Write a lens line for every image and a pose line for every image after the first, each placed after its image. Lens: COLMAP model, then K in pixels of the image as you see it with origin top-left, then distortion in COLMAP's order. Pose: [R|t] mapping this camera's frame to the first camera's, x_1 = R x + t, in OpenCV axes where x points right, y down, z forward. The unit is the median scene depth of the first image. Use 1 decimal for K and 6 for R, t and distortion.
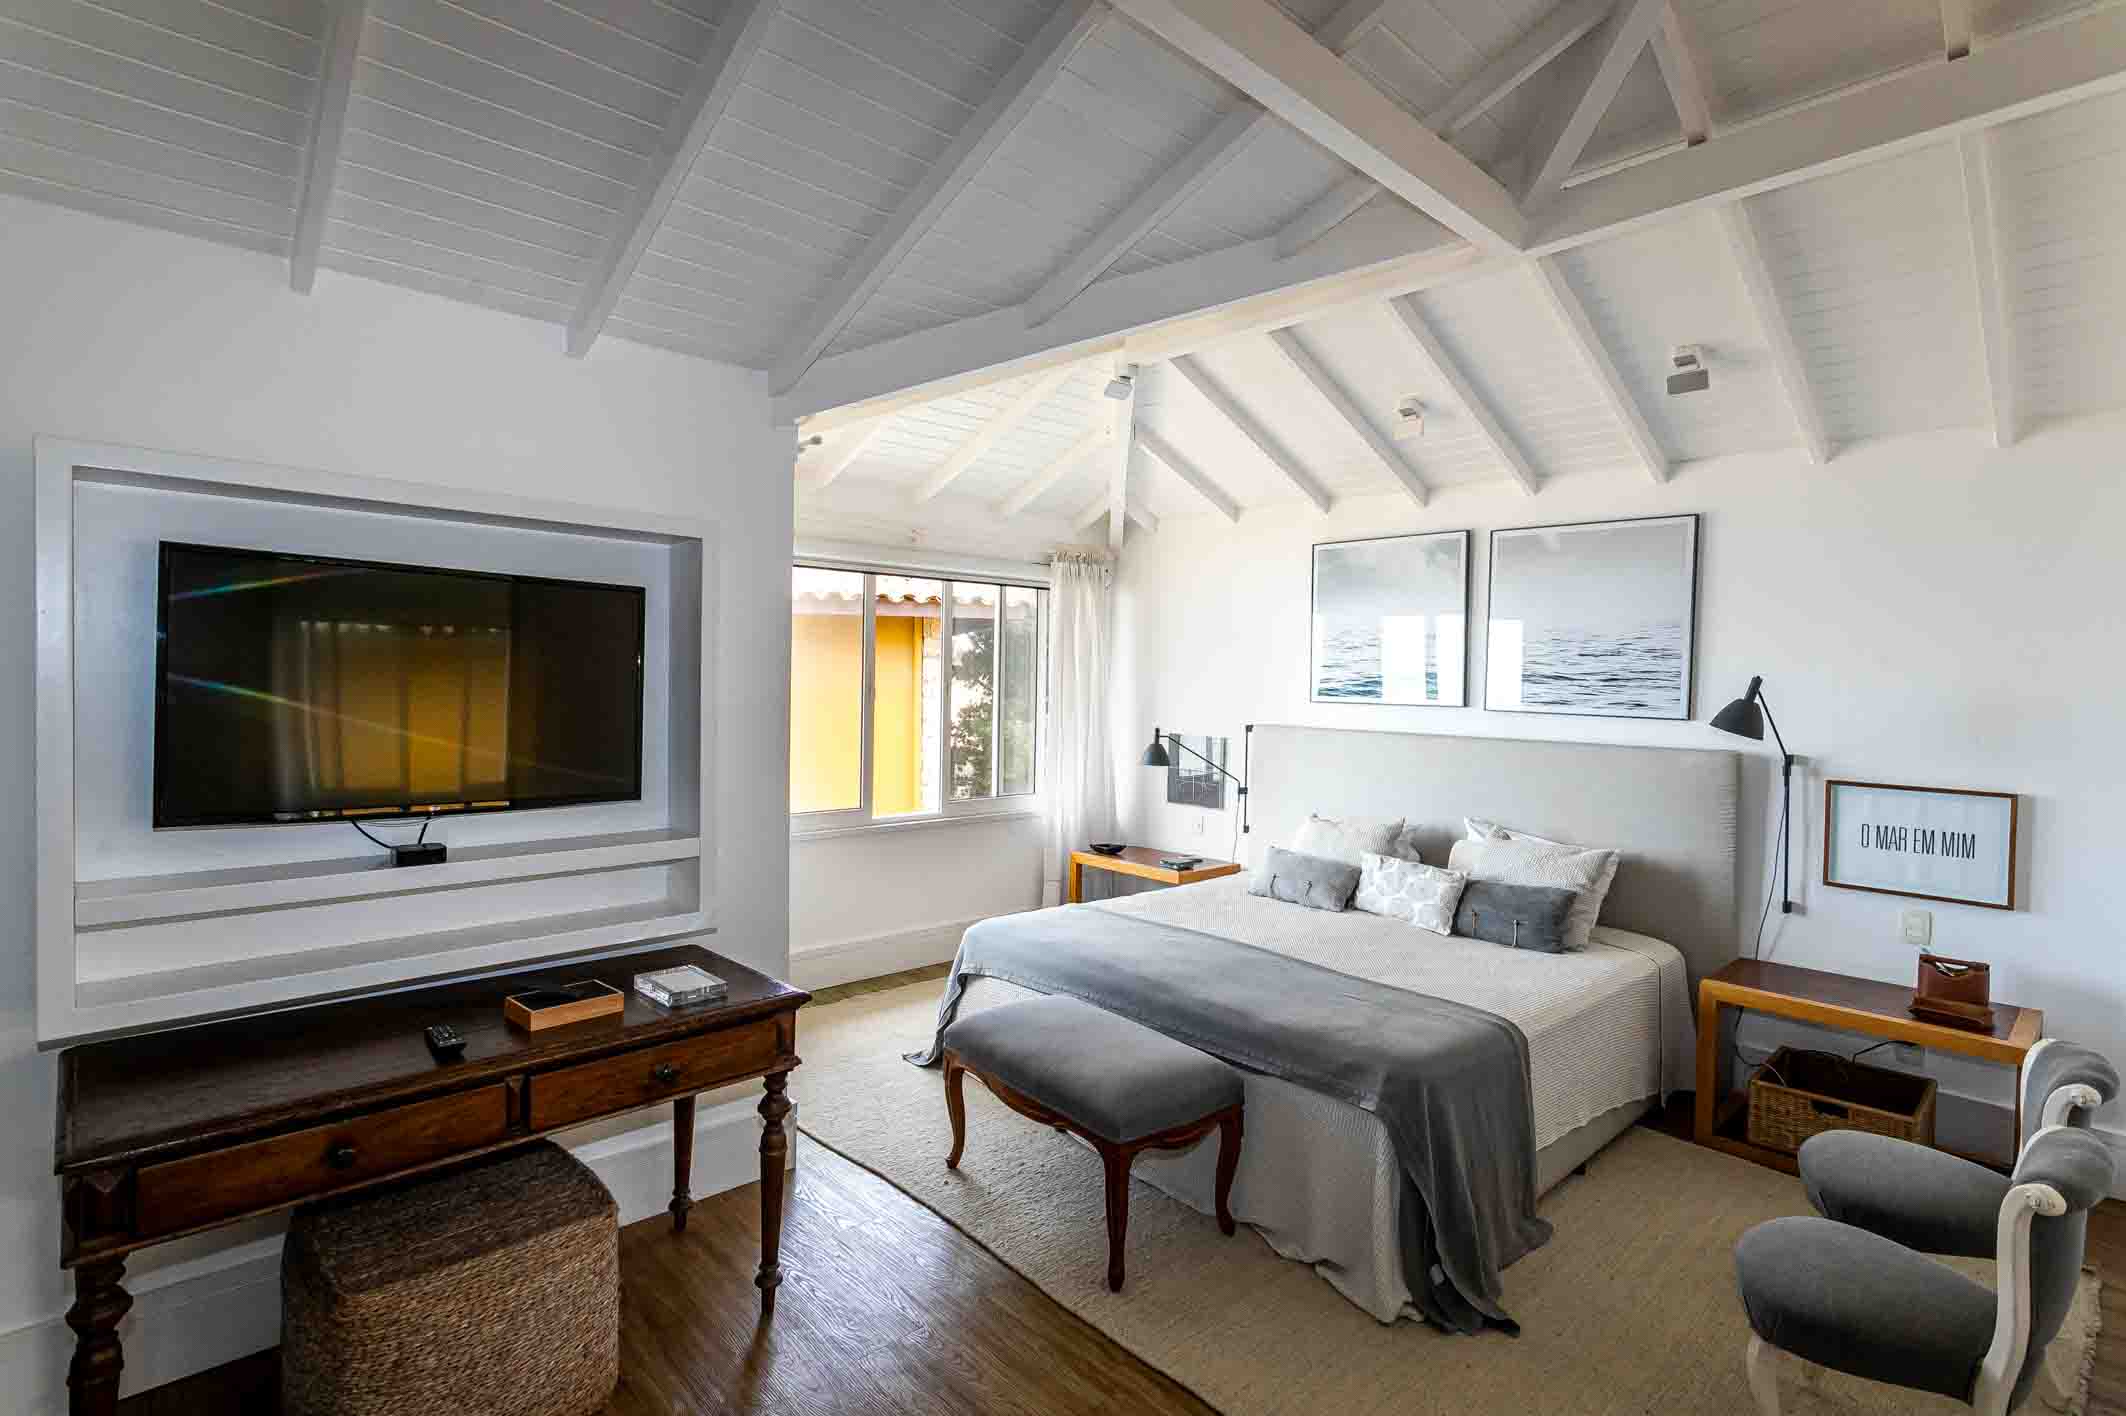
lens RADIAL K [[1018.9, 0, 1055.1], [0, 1018.9, 700.2], [0, 0, 1]] dist [-0.000301, 0.000349]
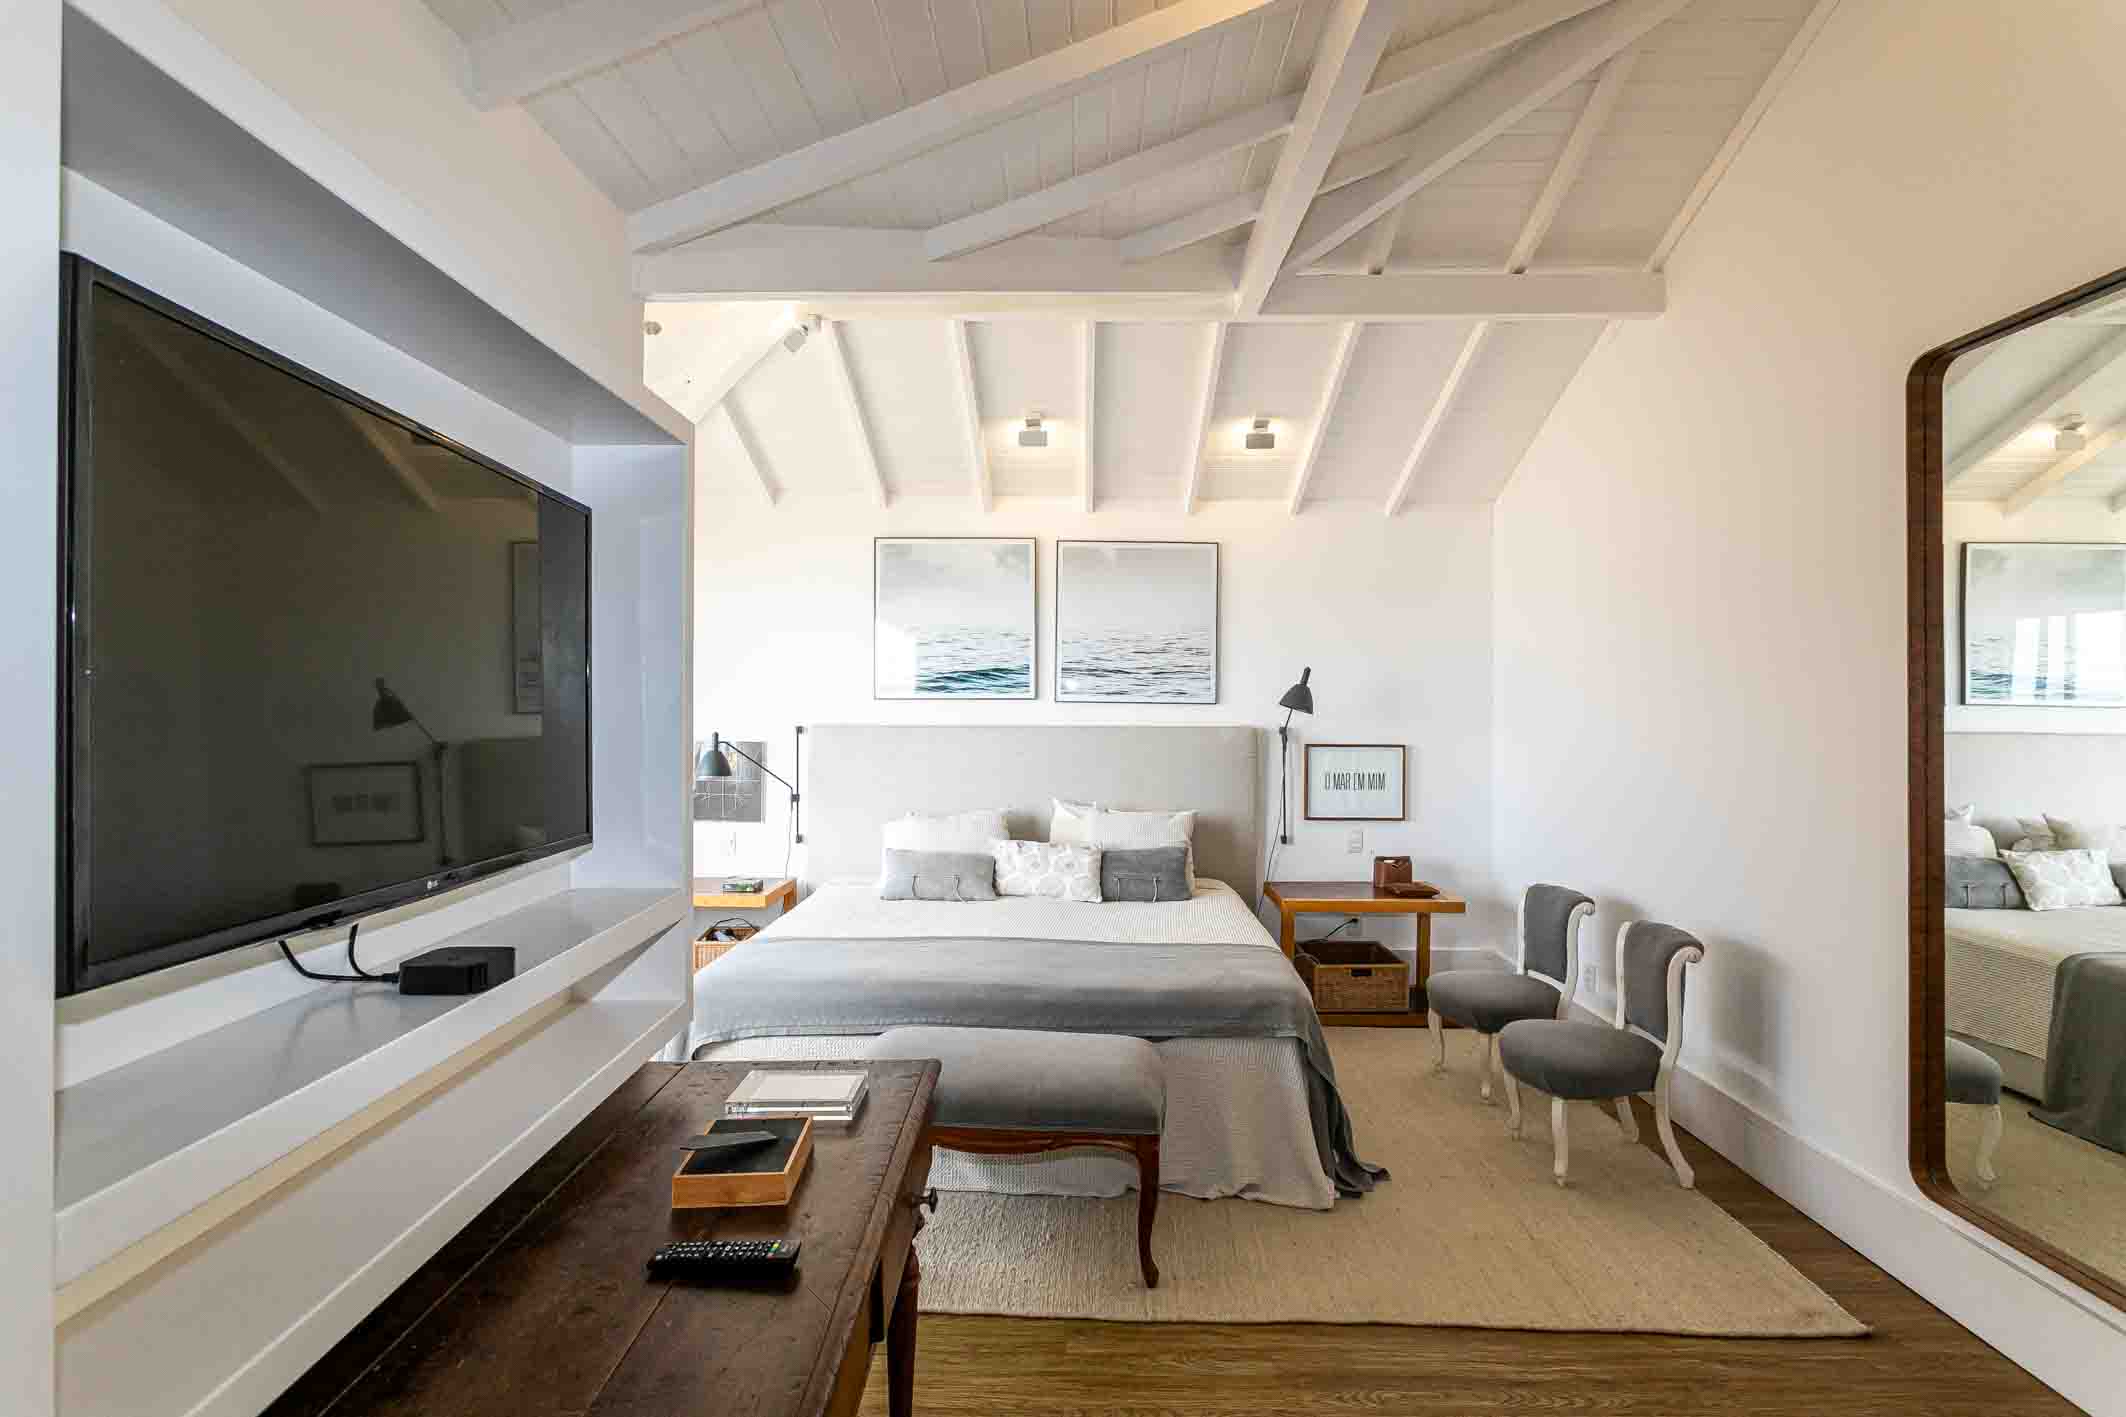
lens RADIAL K [[1063.5, 0, 1058.9], [0, 1063.5, 702.2], [0, 0, 1]] dist [-0.002079, 0.000065]
pose [[0.678852, -0.016968, 0.734079, -0.508518], [0.025177, 0.999683, -0.000176, 0.012950], [-0.733843, 0.018602, 0.679064, 0.251593]]
